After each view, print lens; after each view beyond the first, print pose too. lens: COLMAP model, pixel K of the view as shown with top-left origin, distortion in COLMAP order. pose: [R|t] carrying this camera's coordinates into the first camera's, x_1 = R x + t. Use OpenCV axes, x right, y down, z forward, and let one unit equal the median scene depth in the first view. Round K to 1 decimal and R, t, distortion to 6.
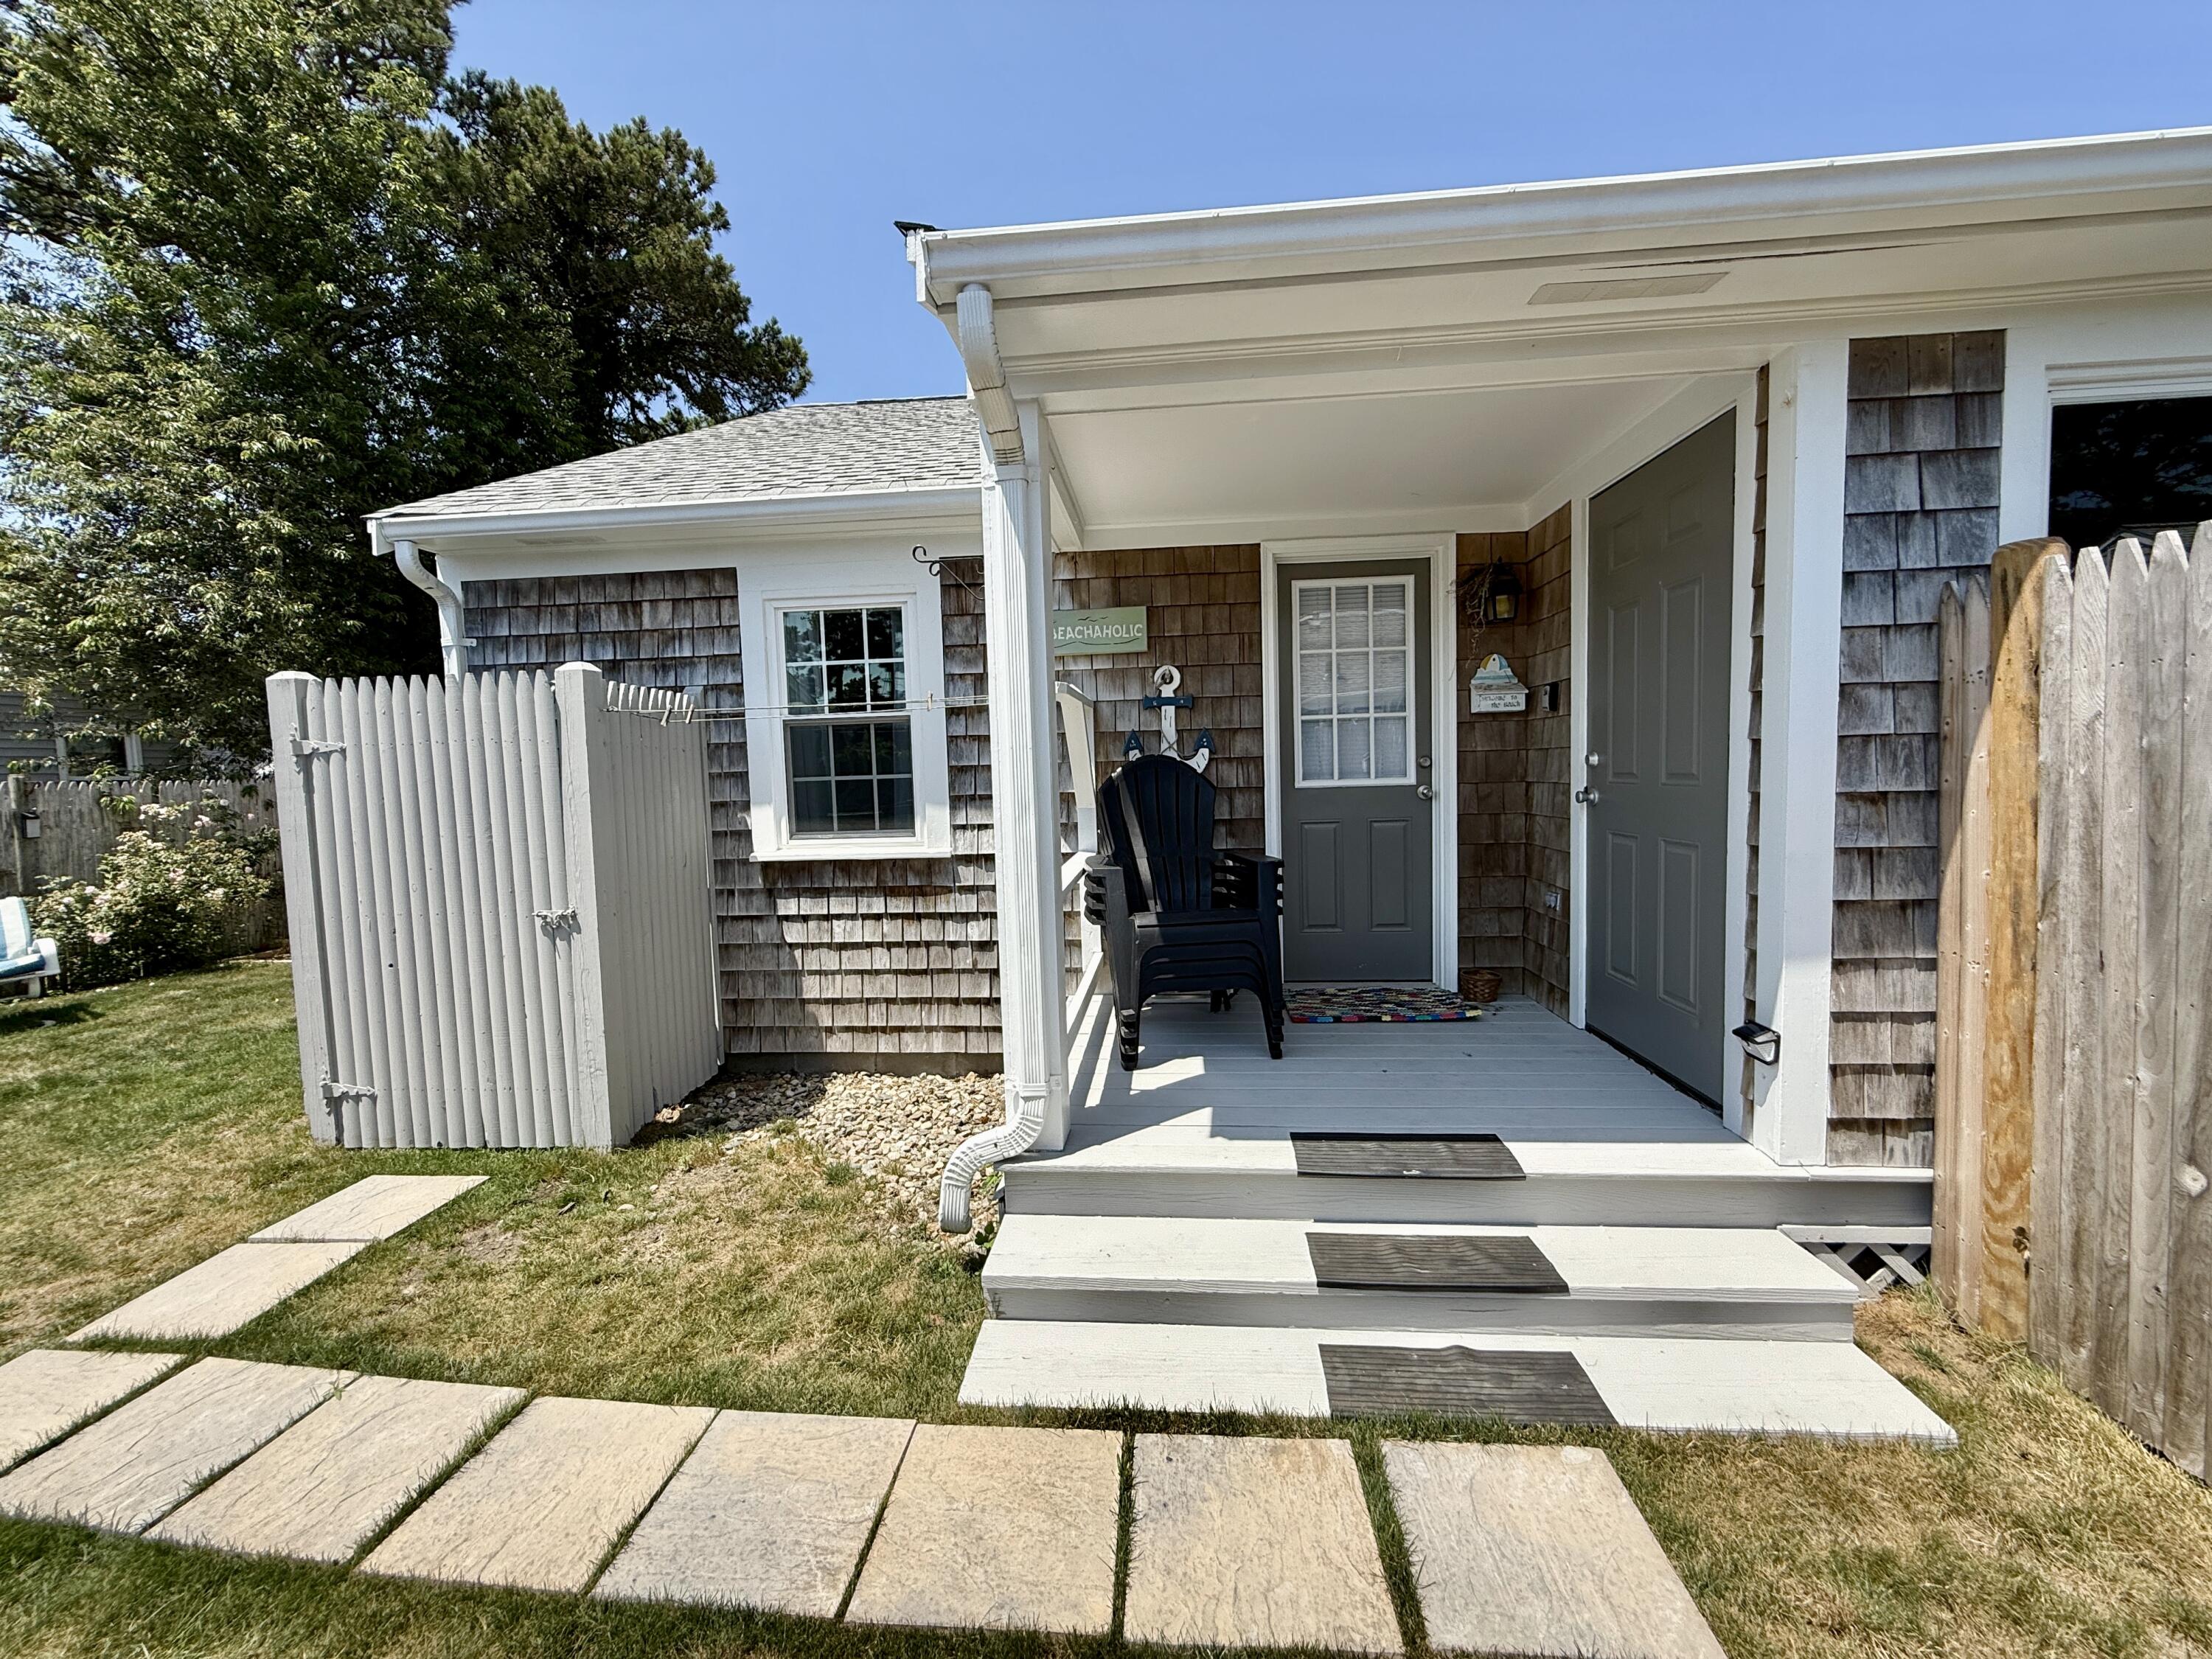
lens RADIAL K [[882.6, 0, 1099.8], [0, 882.6, 830.0], [0, 0, 1]] dist [-0.000663, 0.000347]
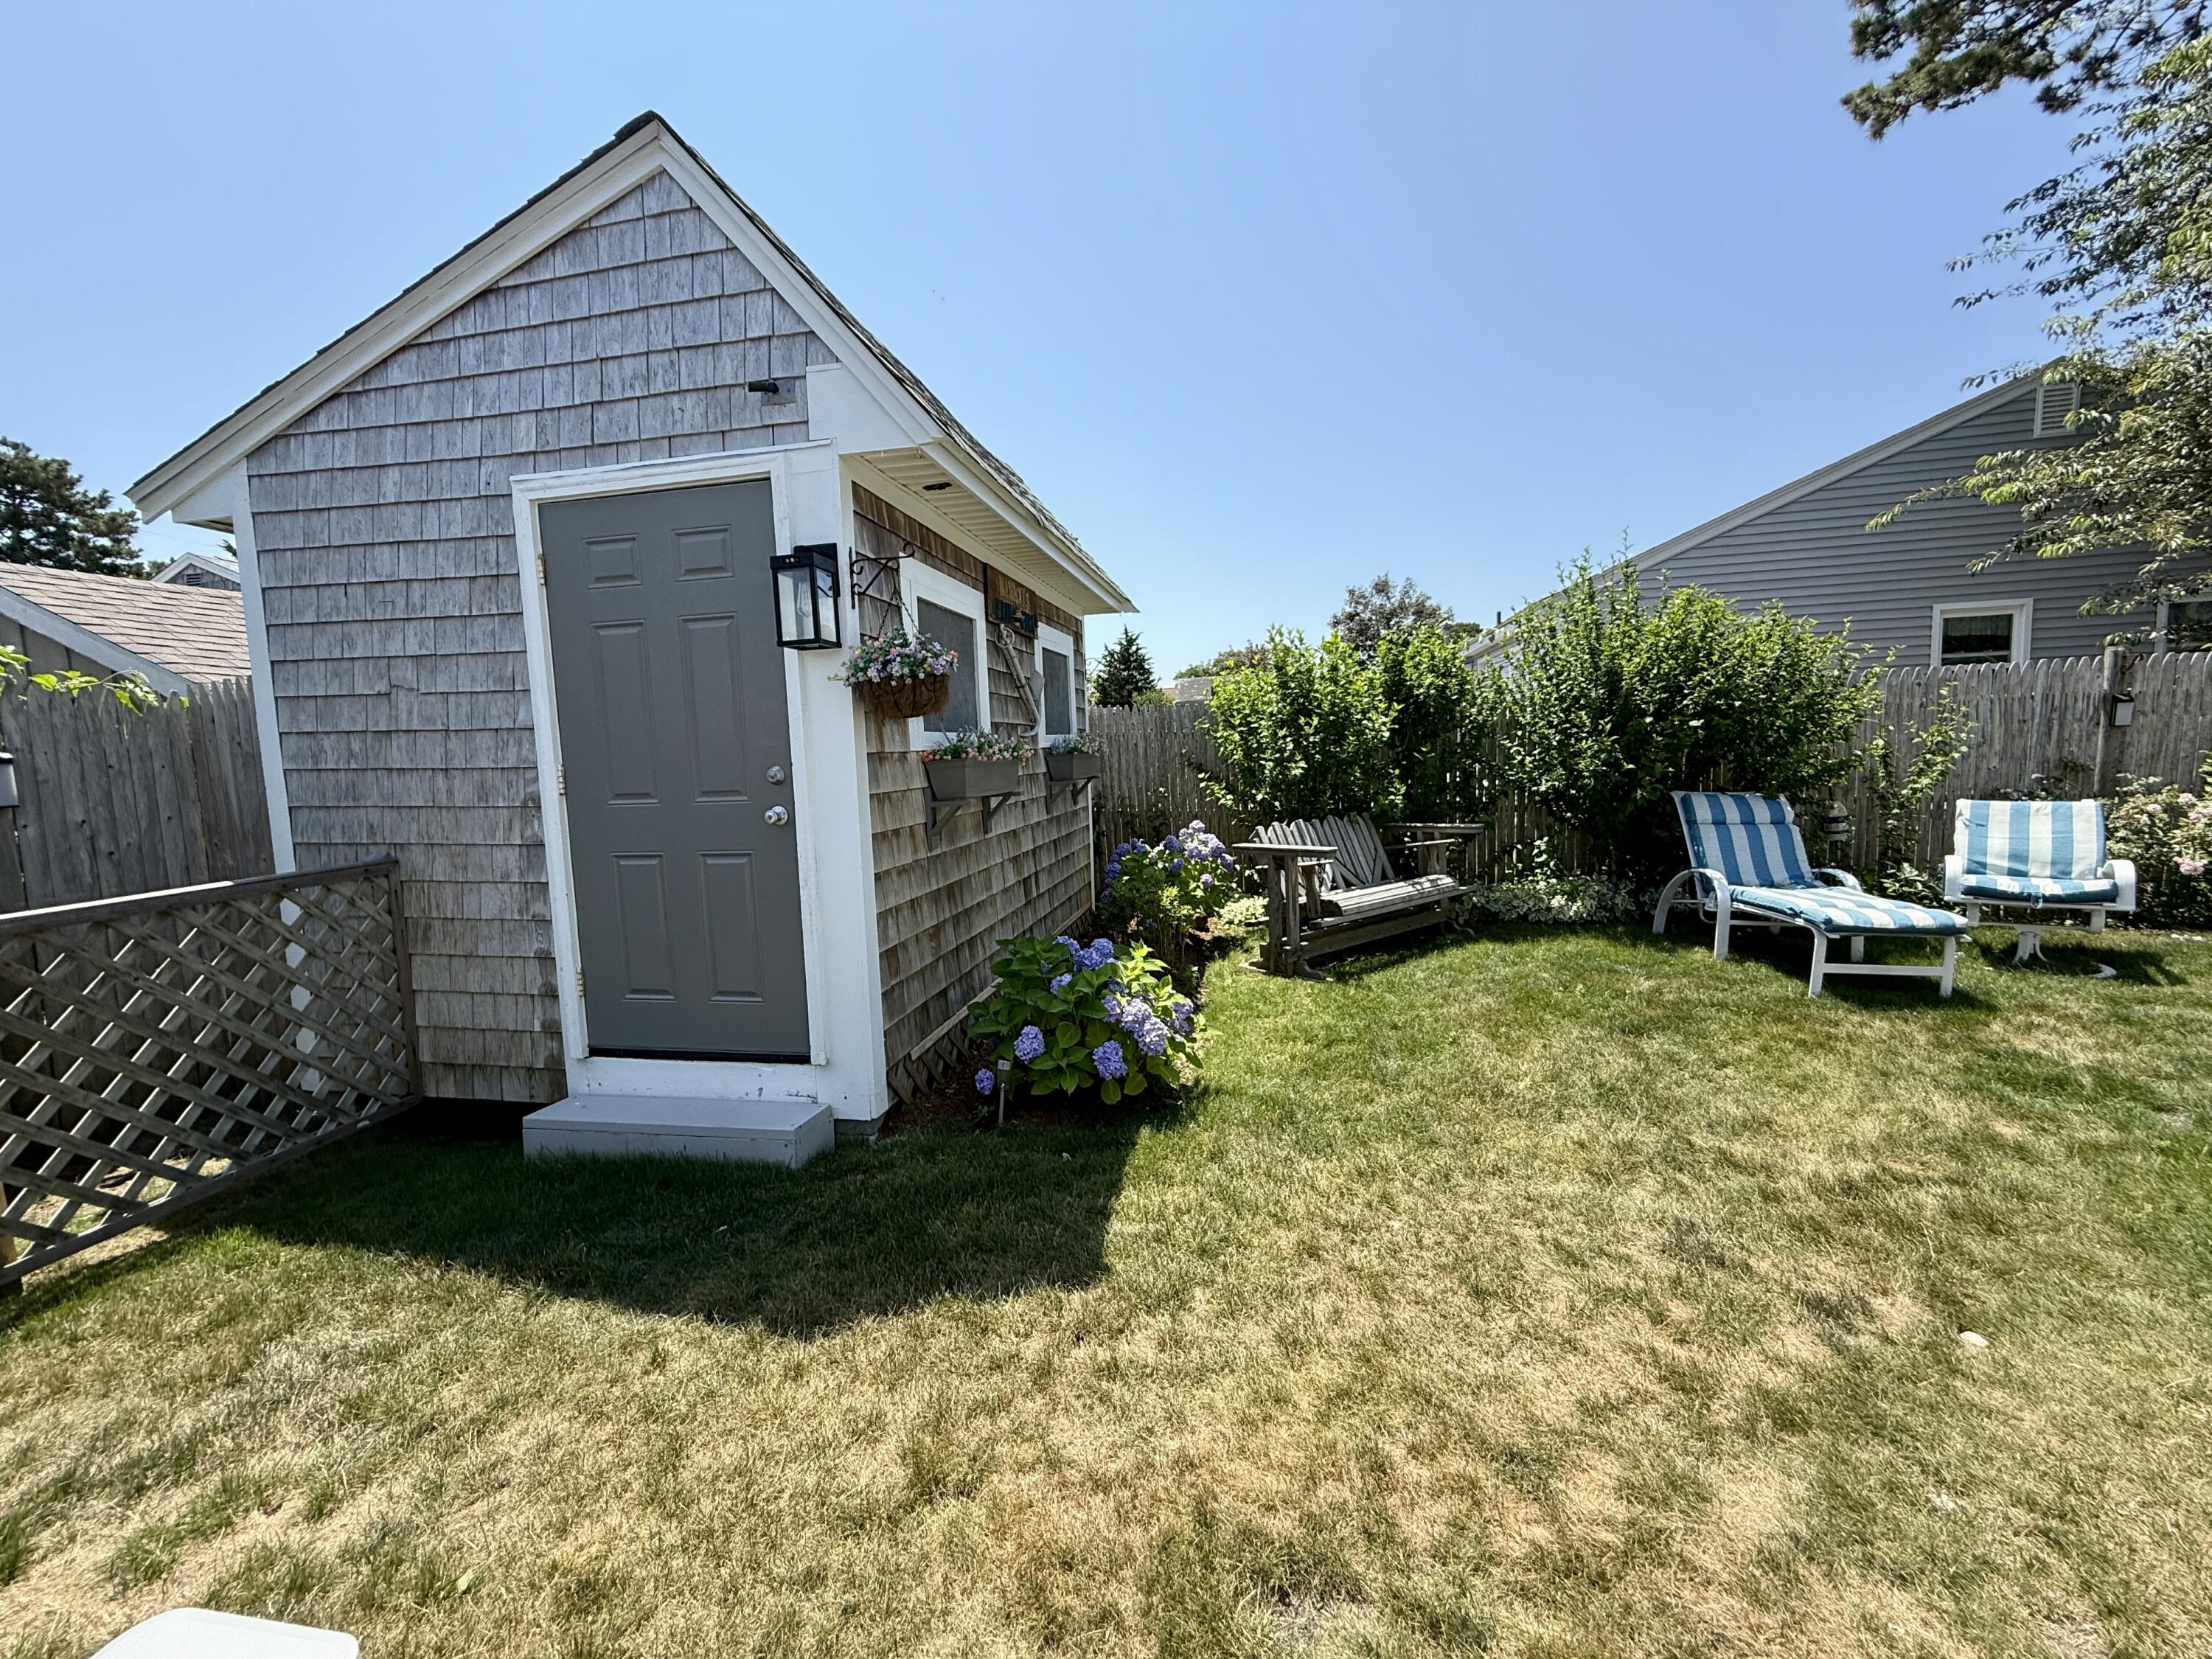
lens RADIAL K [[882.6, 0, 1105.3], [0, 882.6, 830.7], [0, 0, 1]] dist [-0.000663, 0.000347]
pose [[-0.146858, 0.137688, -0.979528, -0.452883], [-0.018314, 0.989716, 0.141866, 0.010489], [0.988988, 0.038773, -0.142826, 0.337171]]
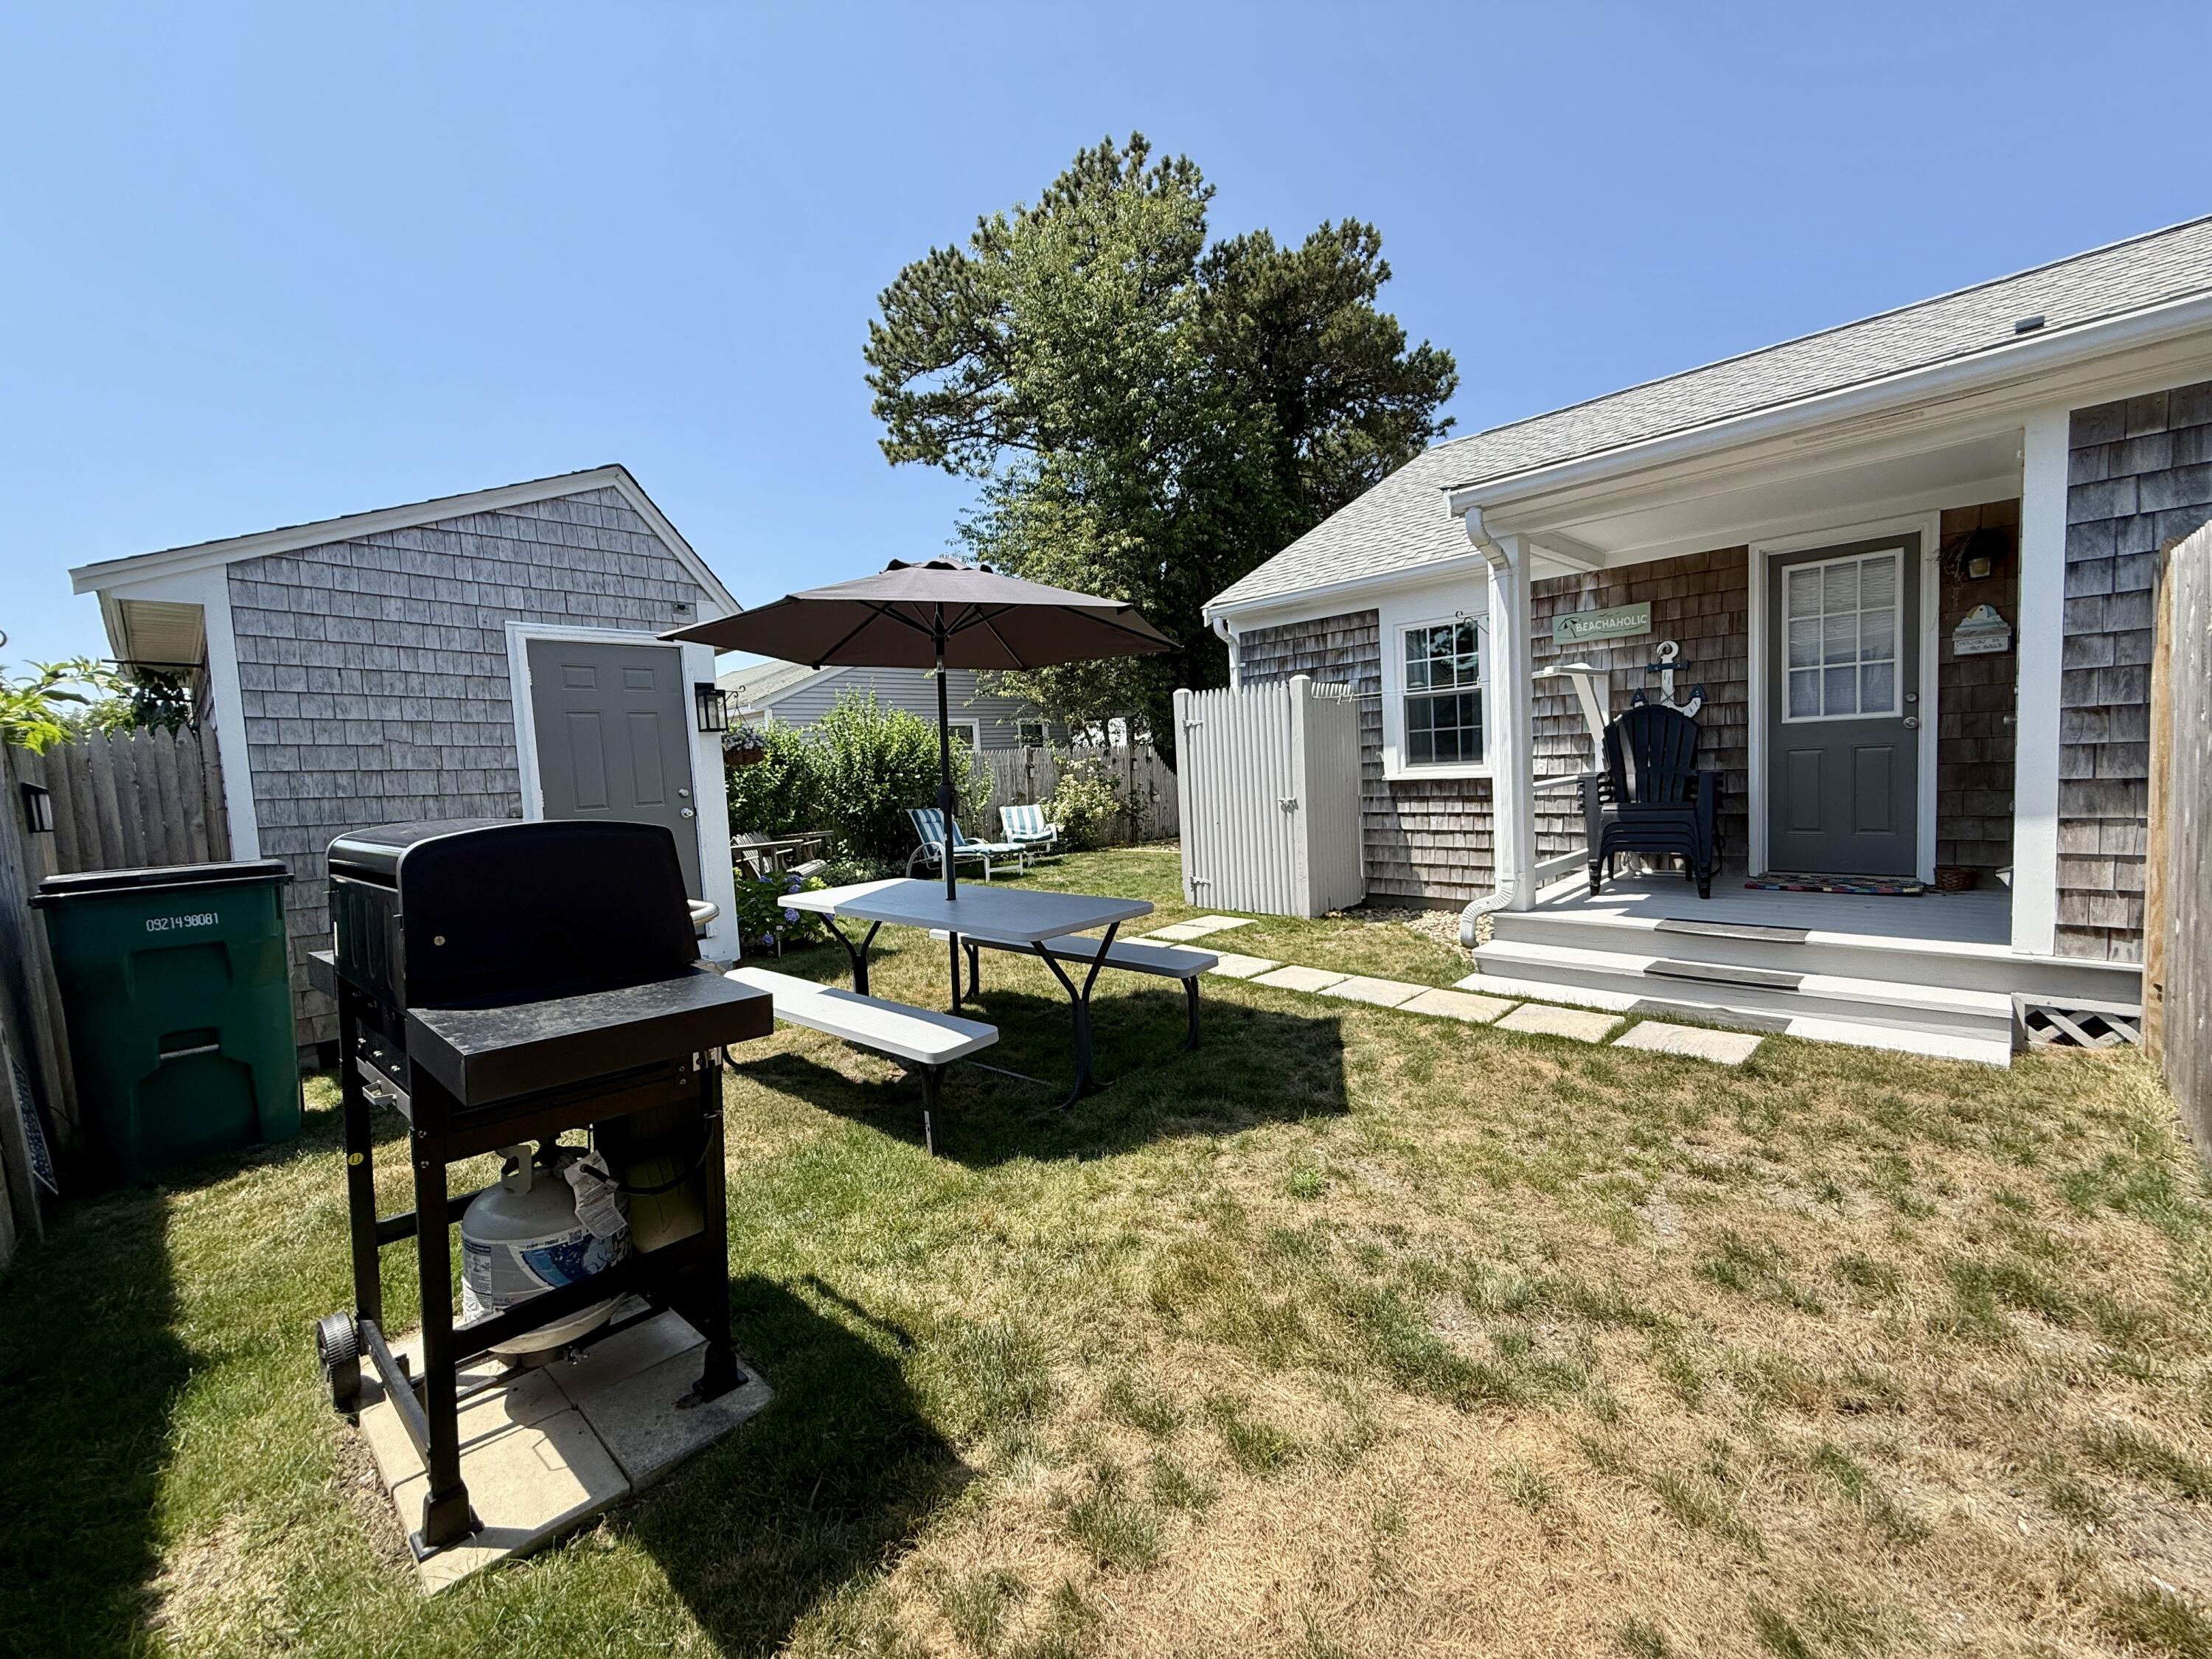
lens RADIAL K [[882.6, 0, 1103.4], [0, 882.6, 836.2], [0, 0, 1]] dist [-0.000663, 0.000347]
pose [[0.762639, 0.040400, -0.645561, 0.295770], [-0.010174, 0.998673, 0.050479, 0.062160], [0.646744, -0.031929, 0.762038, -0.648531]]
